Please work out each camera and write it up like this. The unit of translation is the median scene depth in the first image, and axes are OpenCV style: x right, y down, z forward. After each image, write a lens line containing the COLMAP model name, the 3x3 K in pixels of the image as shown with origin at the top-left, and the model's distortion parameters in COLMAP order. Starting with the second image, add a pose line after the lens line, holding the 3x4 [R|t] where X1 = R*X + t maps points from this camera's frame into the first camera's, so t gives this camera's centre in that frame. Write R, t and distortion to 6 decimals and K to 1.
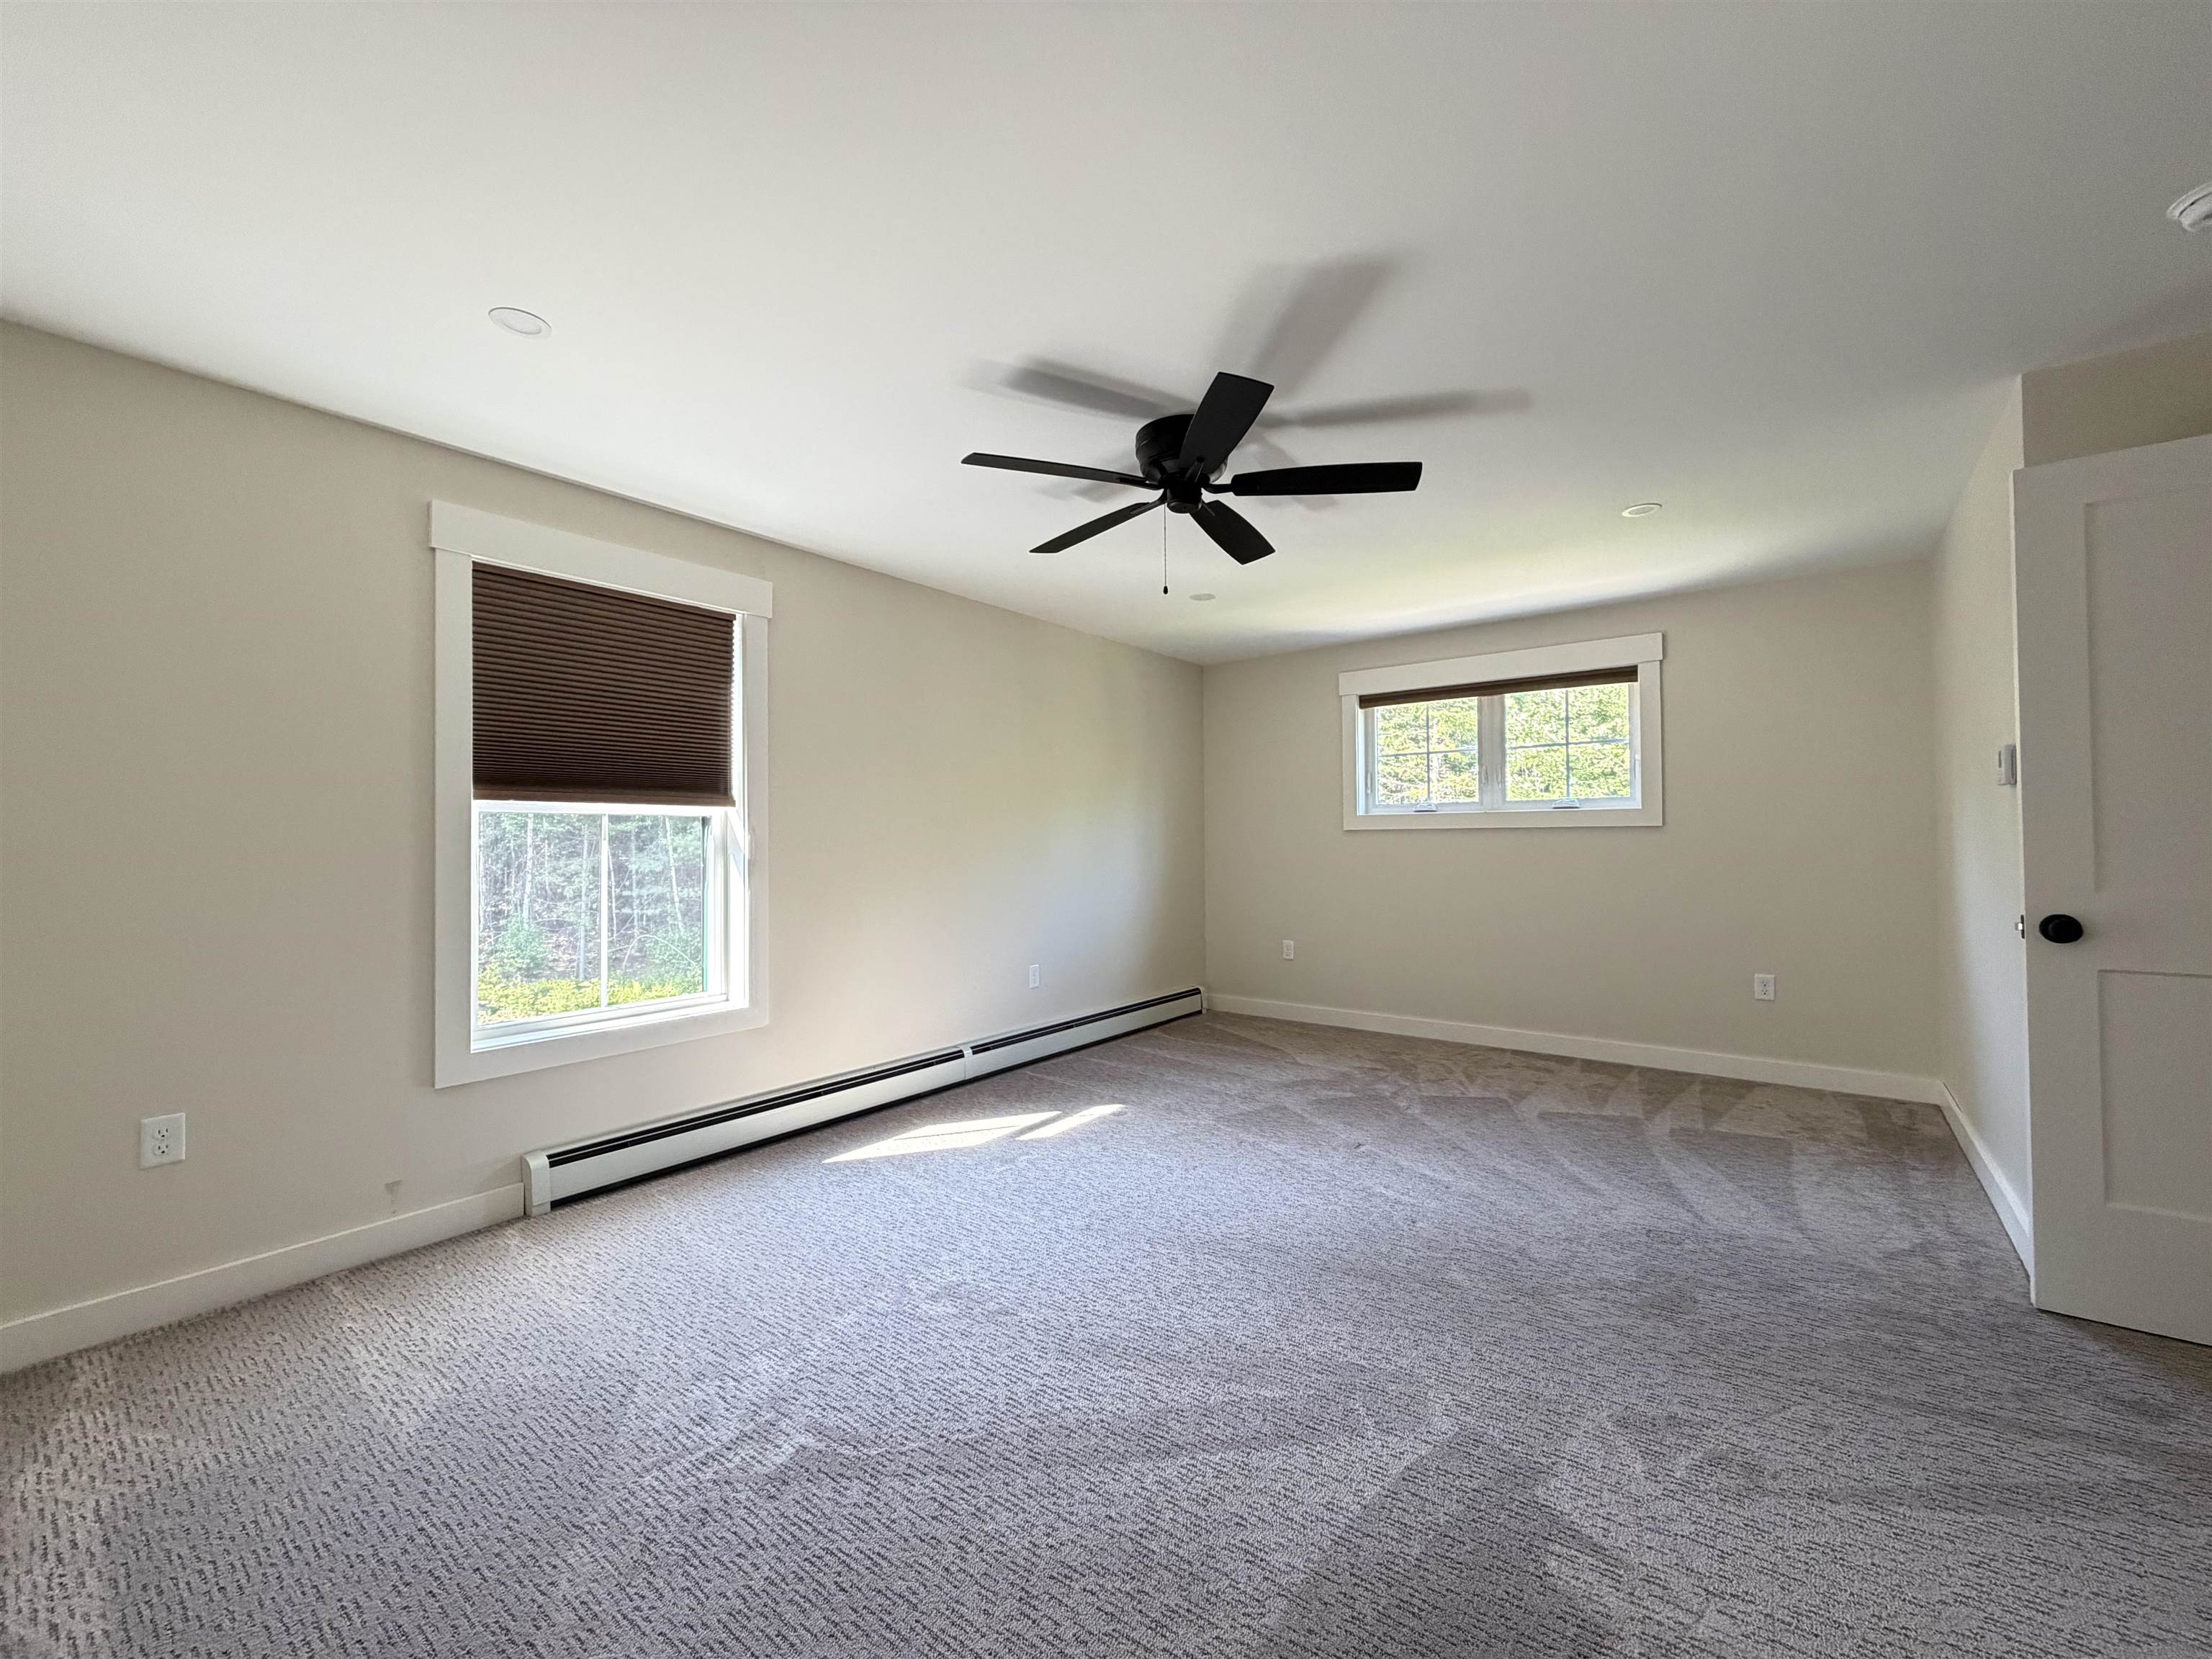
lens RADIAL K [[882.4, 0, 1099.1], [0, 882.4, 825.6], [0, 0, 1]] dist [-0.000132, 0.000026]
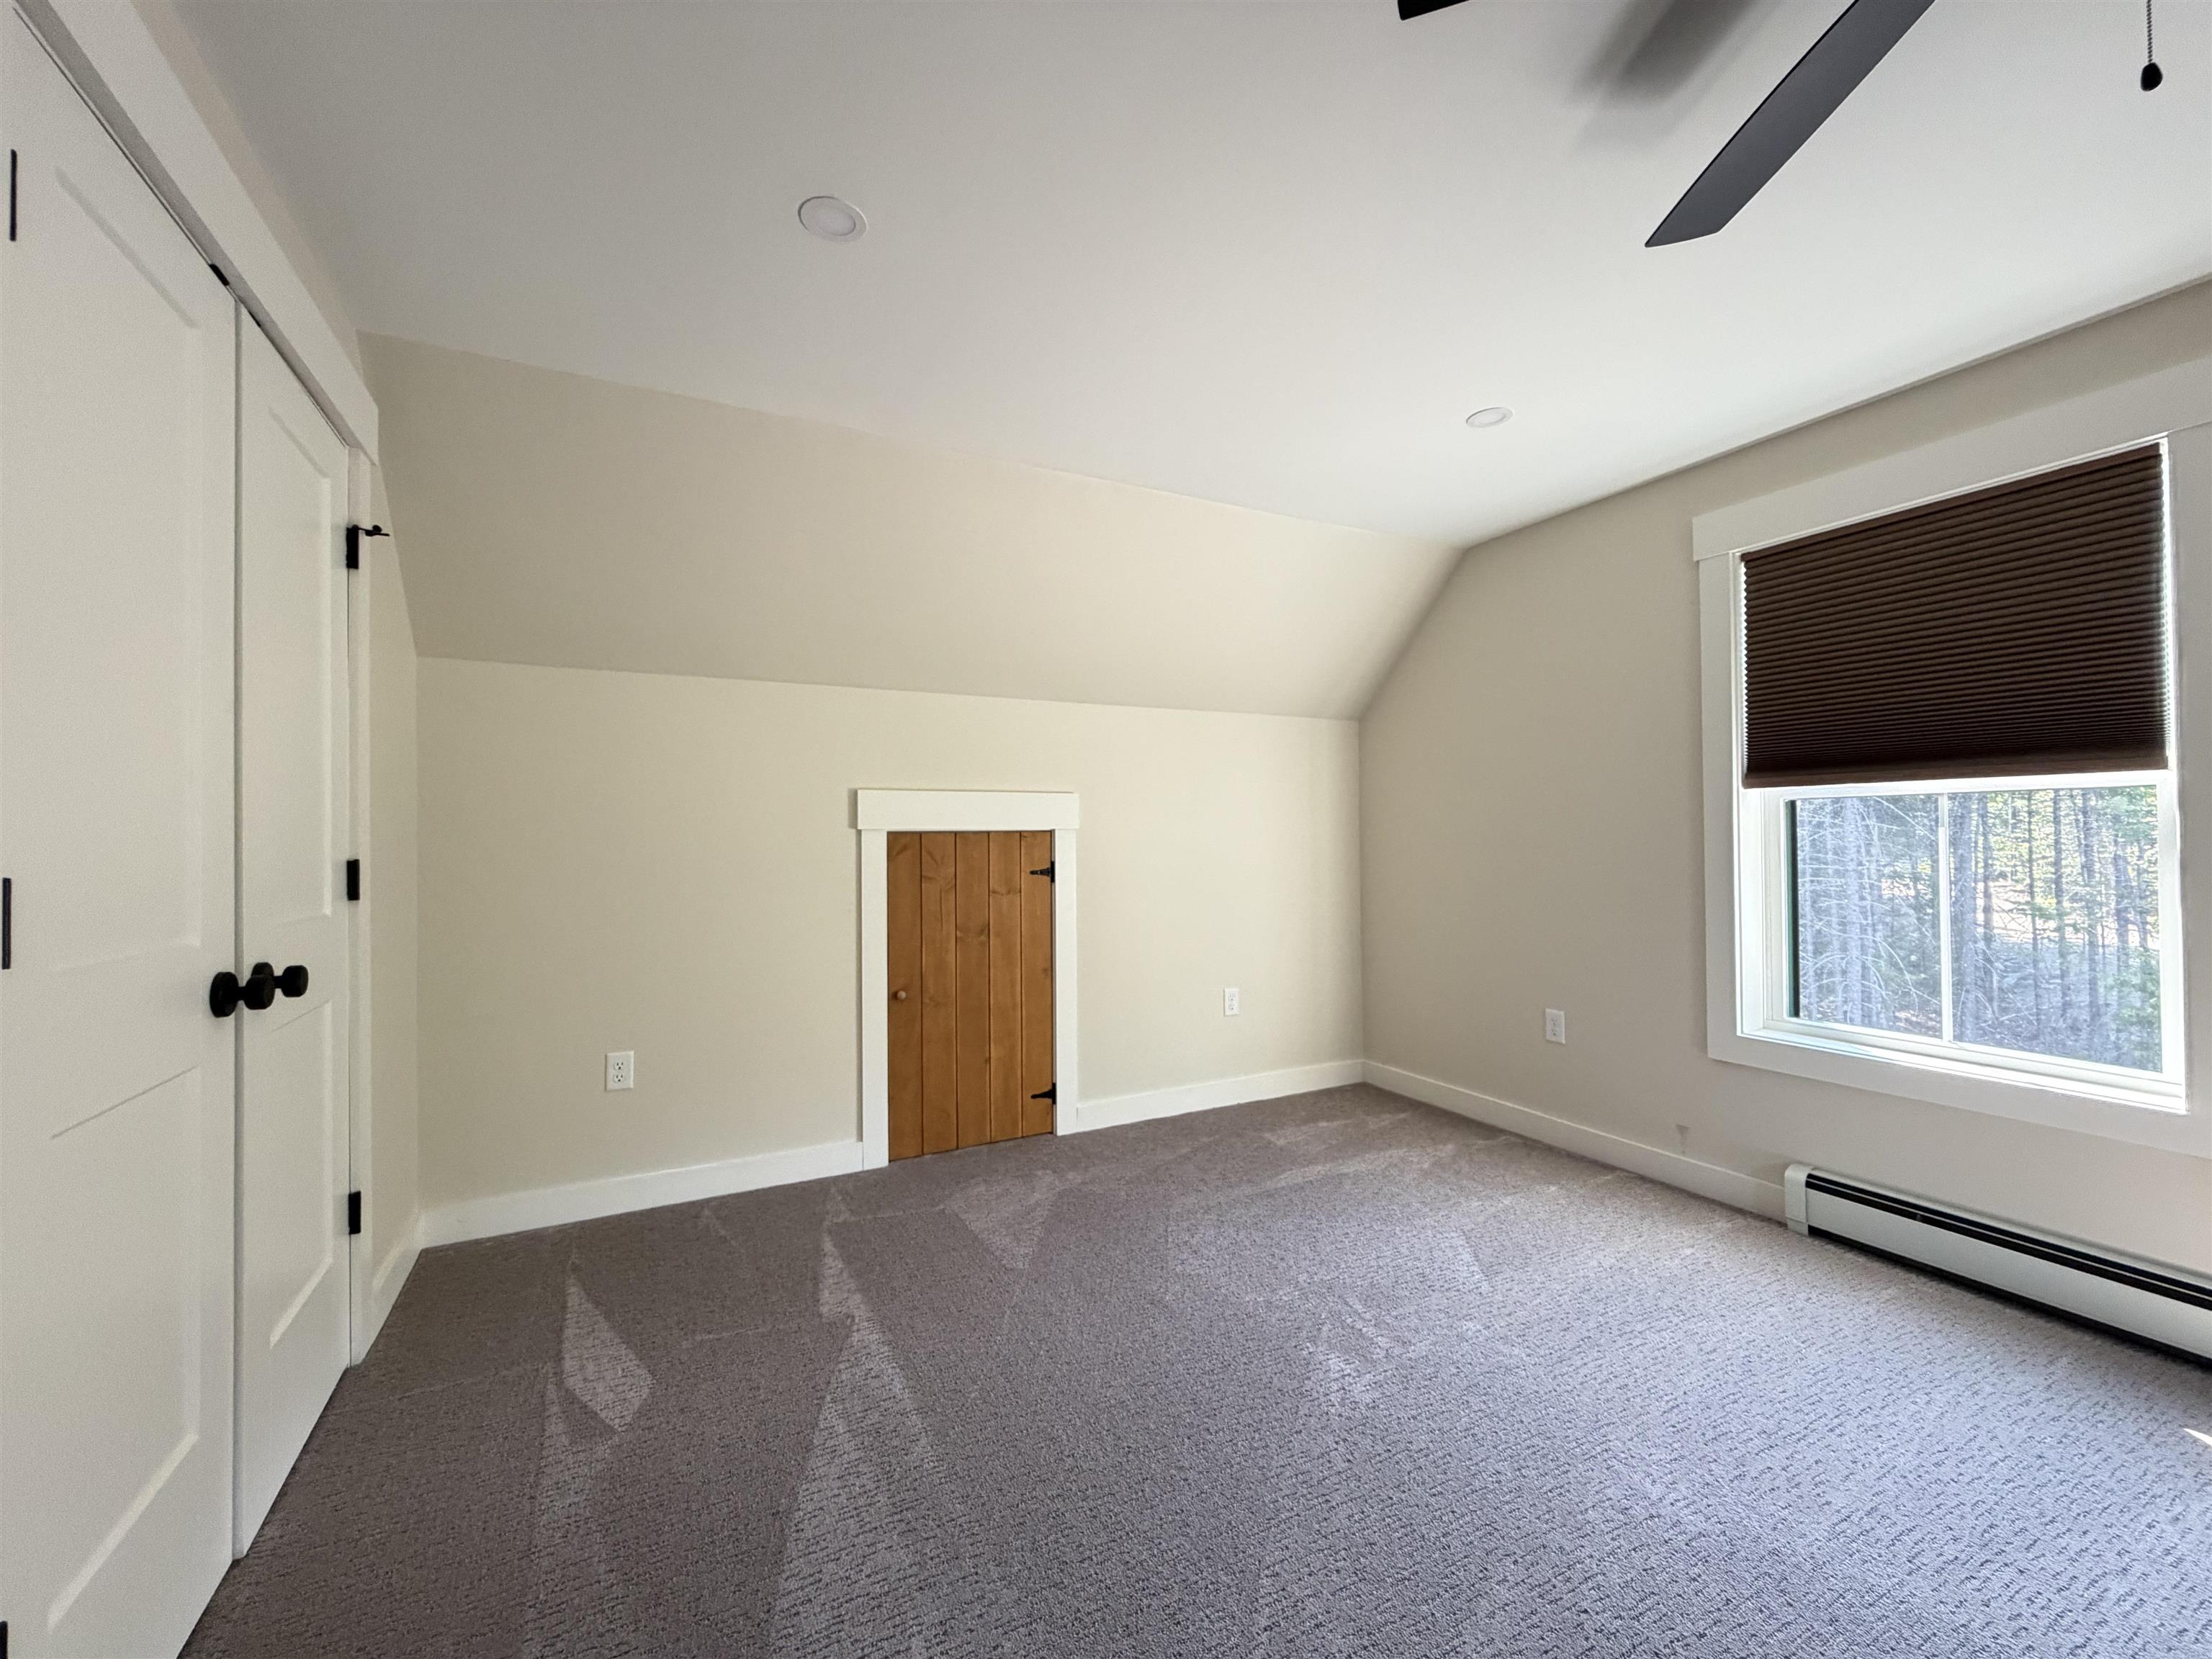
lens RADIAL K [[882.4, 0, 1099.1], [0, 882.4, 825.6], [0, 0, 1]] dist [-0.000132, 0.000026]
pose [[-0.420909, -0.000724, -0.907103, 0.437712], [0.027127, 0.999542, -0.013385, 0.005907], [0.906697, -0.030240, -0.420696, 0.626061]]
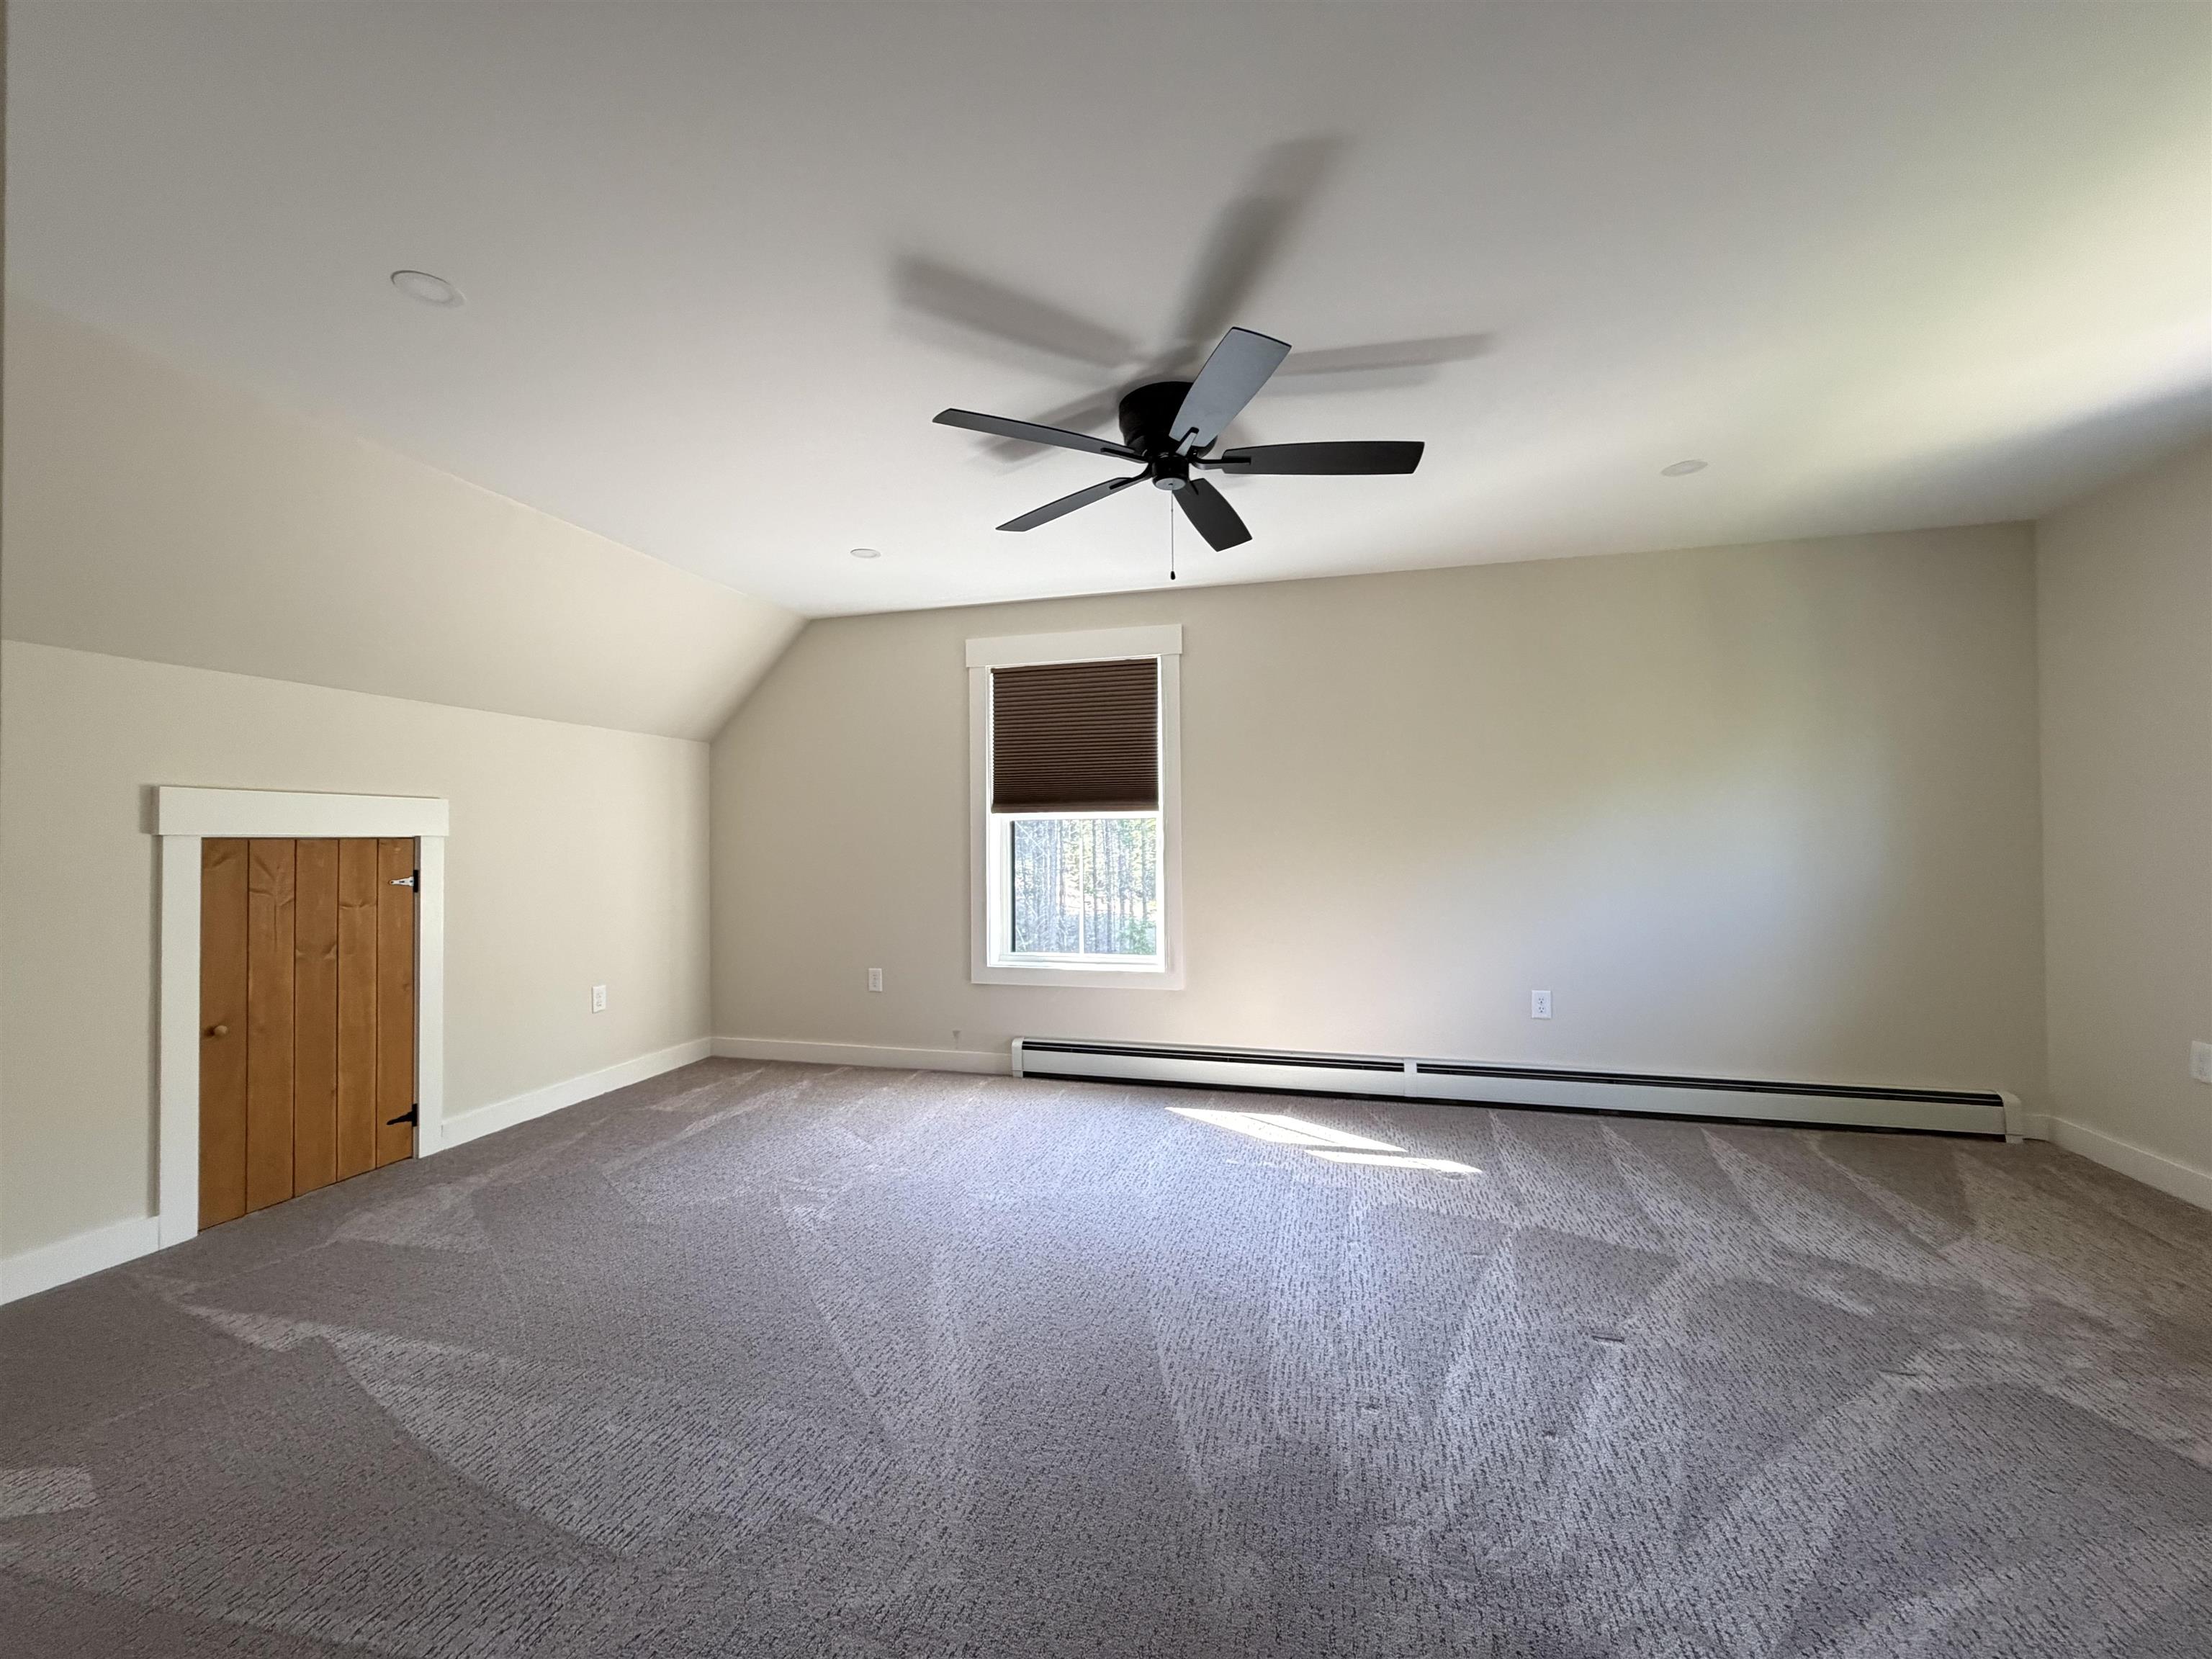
lens RADIAL K [[882.4, 0, 1099.1], [0, 882.4, 825.6], [0, 0, 1]] dist [-0.000132, 0.000026]
pose [[0.393354, -0.009601, -0.919337, 0.735066], [0.019843, 0.999801, -0.001952, 0.000222], [0.919173, -0.017475, 0.393466, 0.445343]]
